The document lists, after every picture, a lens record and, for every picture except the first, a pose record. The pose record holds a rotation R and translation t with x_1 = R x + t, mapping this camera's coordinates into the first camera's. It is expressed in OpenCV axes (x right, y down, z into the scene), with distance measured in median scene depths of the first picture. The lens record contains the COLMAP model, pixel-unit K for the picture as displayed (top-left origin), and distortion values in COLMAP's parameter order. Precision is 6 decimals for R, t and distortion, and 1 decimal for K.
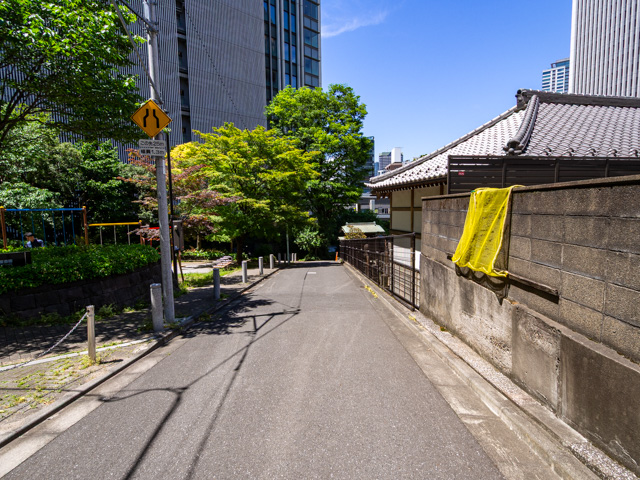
lens RADIAL K [[339.0, 0, 315.5], [0, 339.0, 241.4], [0, 0, 1]] dist [0.004451, -0.013417]
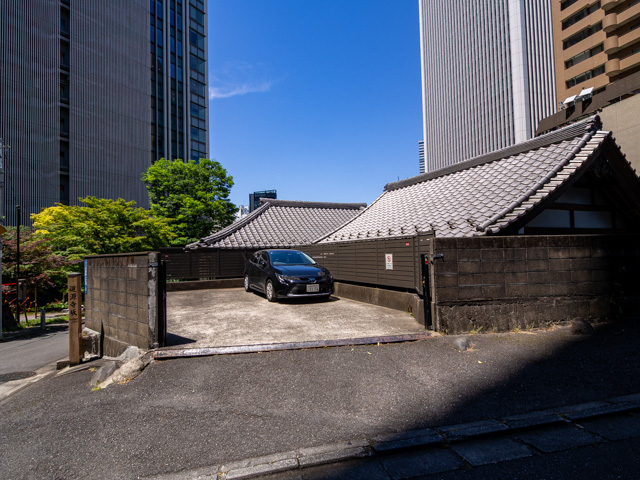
lens RADIAL K [[339.0, 0, 315.5], [0, 339.0, 241.4], [0, 0, 1]] dist [0.004451, -0.013417]
pose [[0.967946, 0.001131, 0.251157, 0.223809], [0.033817, 0.990297, -0.134789, 0.007549], [-0.248873, 0.138962, 0.958516, -0.362310]]
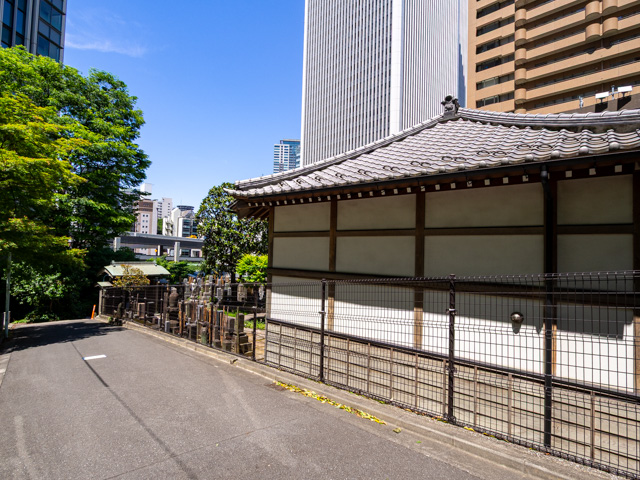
lens RADIAL K [[339.0, 0, 315.5], [0, 339.0, 241.4], [0, 0, 1]] dist [0.004451, -0.013417]
pose [[0.754648, 0.060875, 0.653300, -0.076089], [0.023244, 0.992581, -0.119340, -0.005147], [-0.655718, 0.105245, 0.747635, 0.320288]]
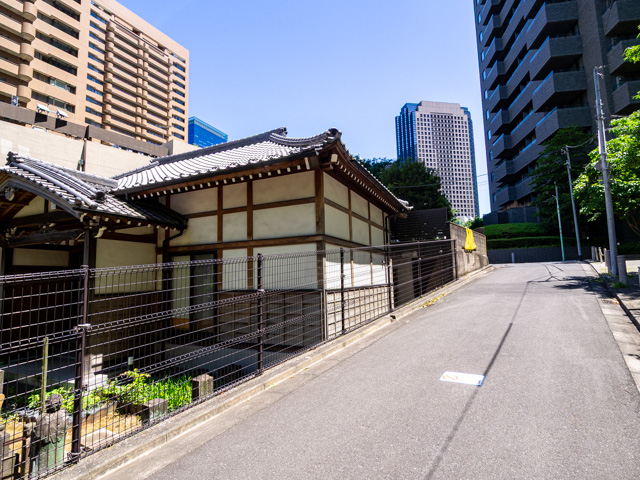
lens RADIAL K [[339.0, 0, 315.5], [0, 339.0, 241.4], [0, 0, 1]] dist [0.004451, -0.013417]
pose [[-0.816823, 0.082715, 0.570928, -0.055554], [0.074988, 0.996495, -0.037086, -0.002368], [-0.571994, 0.012521, -0.820162, 0.938818]]
